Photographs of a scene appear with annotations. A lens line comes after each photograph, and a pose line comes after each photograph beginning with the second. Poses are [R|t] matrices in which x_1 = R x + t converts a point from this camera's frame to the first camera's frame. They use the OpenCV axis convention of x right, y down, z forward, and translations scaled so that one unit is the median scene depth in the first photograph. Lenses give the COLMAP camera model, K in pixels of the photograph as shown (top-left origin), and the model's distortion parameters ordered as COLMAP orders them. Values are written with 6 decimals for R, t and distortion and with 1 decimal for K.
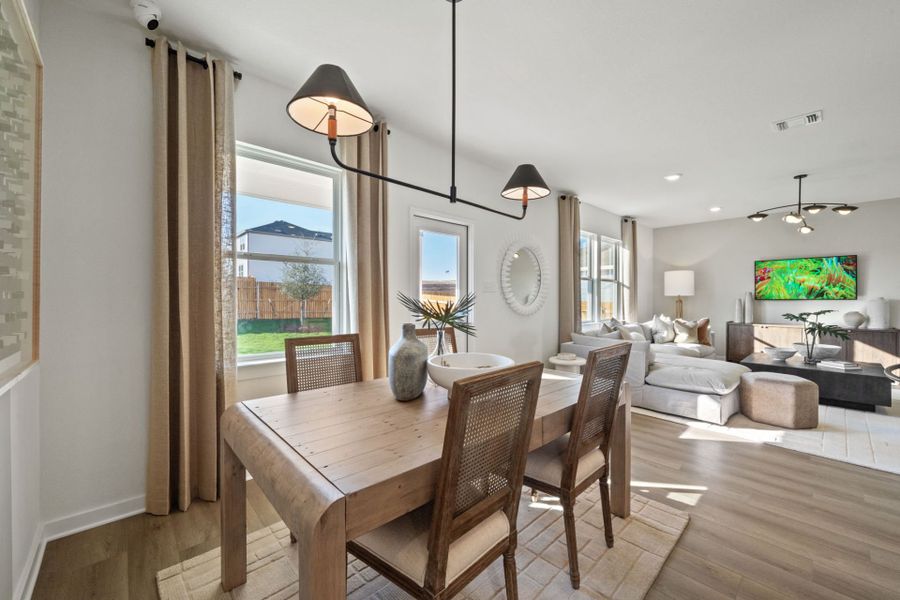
lens RADIAL K [[350.3, 0, 453.3], [0, 350.3, 301.0], [0, 0, 1]] dist [-0.005436, 0.000036]
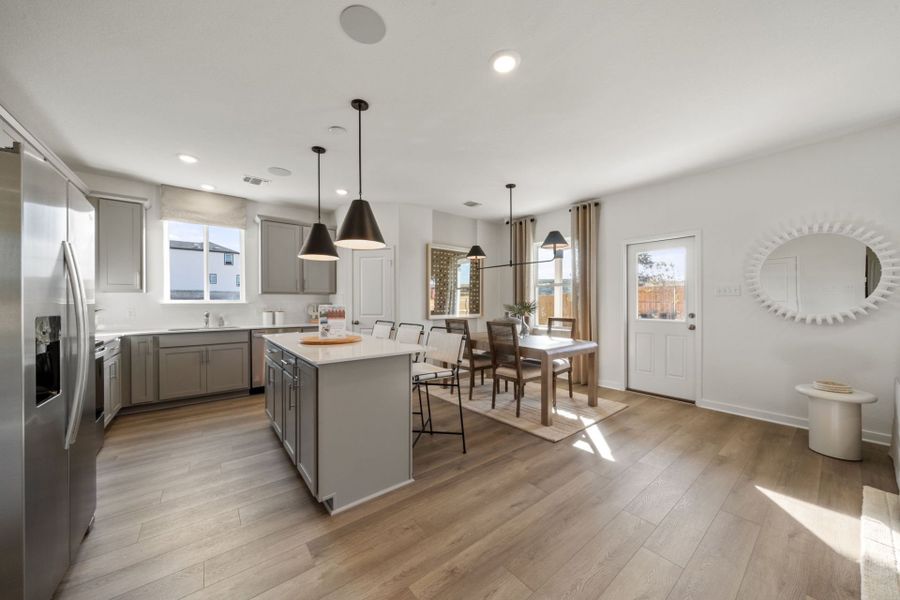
lens RADIAL K [[312.7, 0, 453.3], [0, 312.7, 307.4], [0, 0, 1]] dist [-0.009976, 0.001022]
pose [[-0.074891, 0.015332, -0.997074, 0.728523], [-0.011251, 0.999805, 0.016219, 0.001657], [0.997128, 0.012433, -0.074704, 0.224502]]
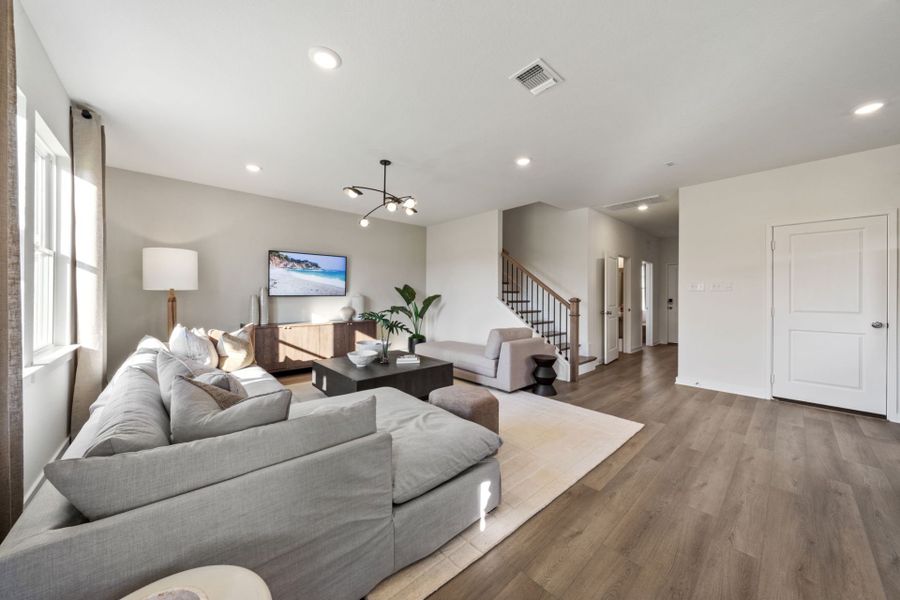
lens RADIAL K [[312.7, 0, 452.4], [0, 312.7, 293.7], [0, 0, 1]] dist [-0.009976, 0.001022]
pose [[0.008317, 0.004972, 0.999953, 0.134600], [0.007294, 0.999961, -0.005033, -0.002642], [-0.999939, 0.007335, 0.008280, 0.633875]]
